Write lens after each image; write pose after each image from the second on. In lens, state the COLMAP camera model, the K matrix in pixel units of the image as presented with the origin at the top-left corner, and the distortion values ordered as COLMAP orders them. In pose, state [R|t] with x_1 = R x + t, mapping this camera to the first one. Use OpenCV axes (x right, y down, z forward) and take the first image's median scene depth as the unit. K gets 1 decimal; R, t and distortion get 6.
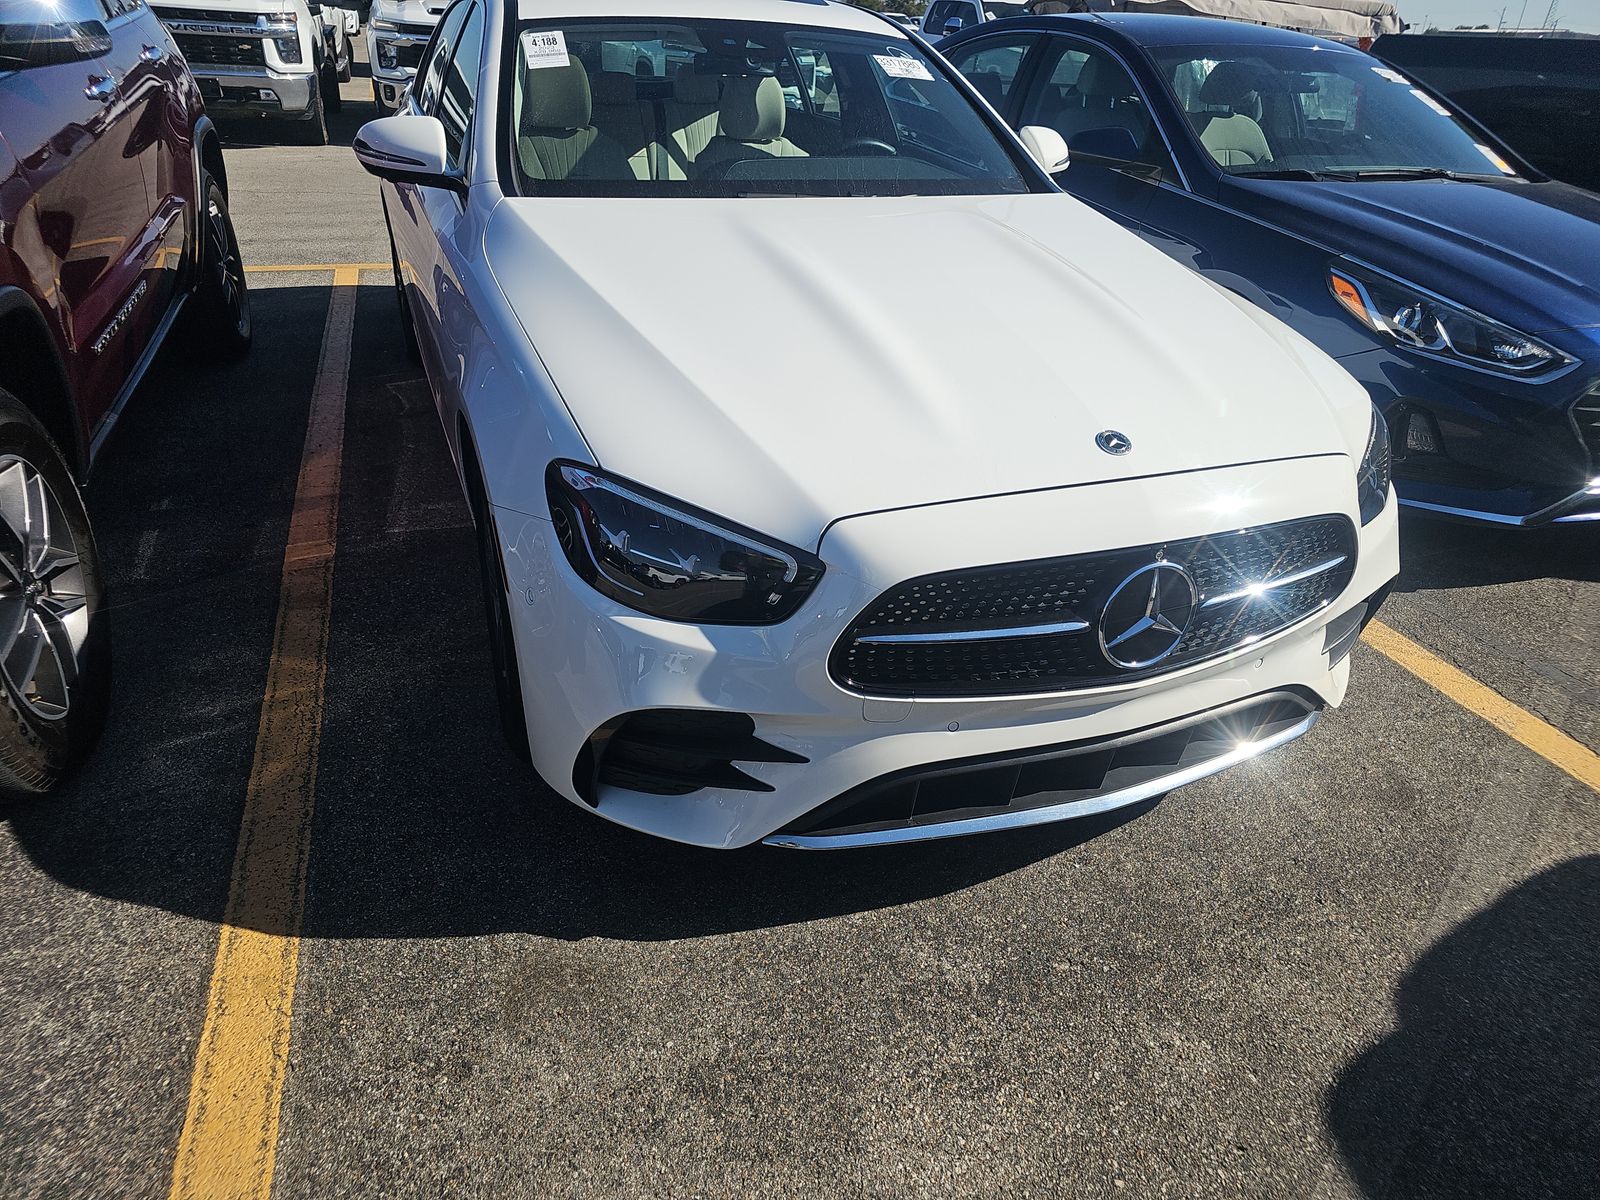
lens RADIAL K [[1032.5, 0, 800.9], [0, 1032.5, 608.9], [0, 0, 1]] dist [0.031277, -0.025531]
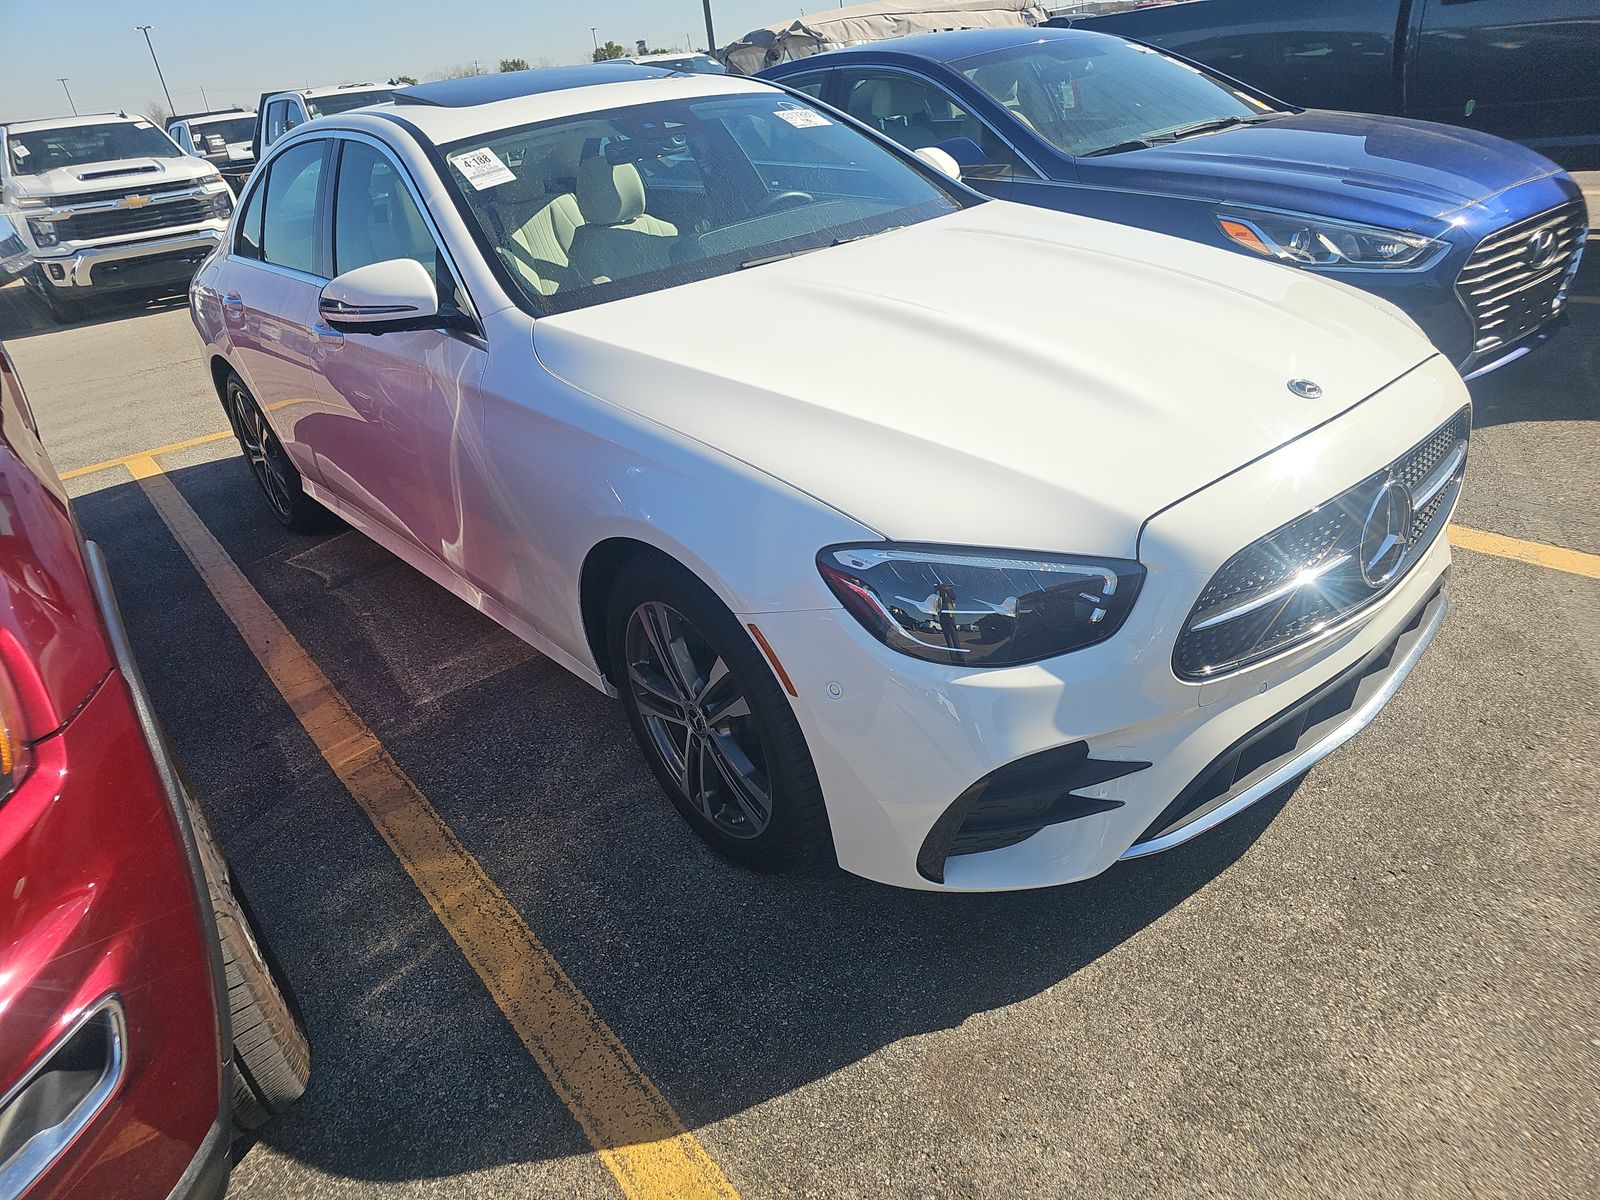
lens RADIAL K [[1041.3, 0, 800.0], [0, 1041.3, 600.0], [0, 0, 1]] dist [0.013373, -0.002948]
pose [[0.937252, -0.285104, 0.200683, -0.416617], [0.295408, 0.955100, -0.022769, -0.072950], [-0.185180, 0.080623, 0.979392, 0.049807]]
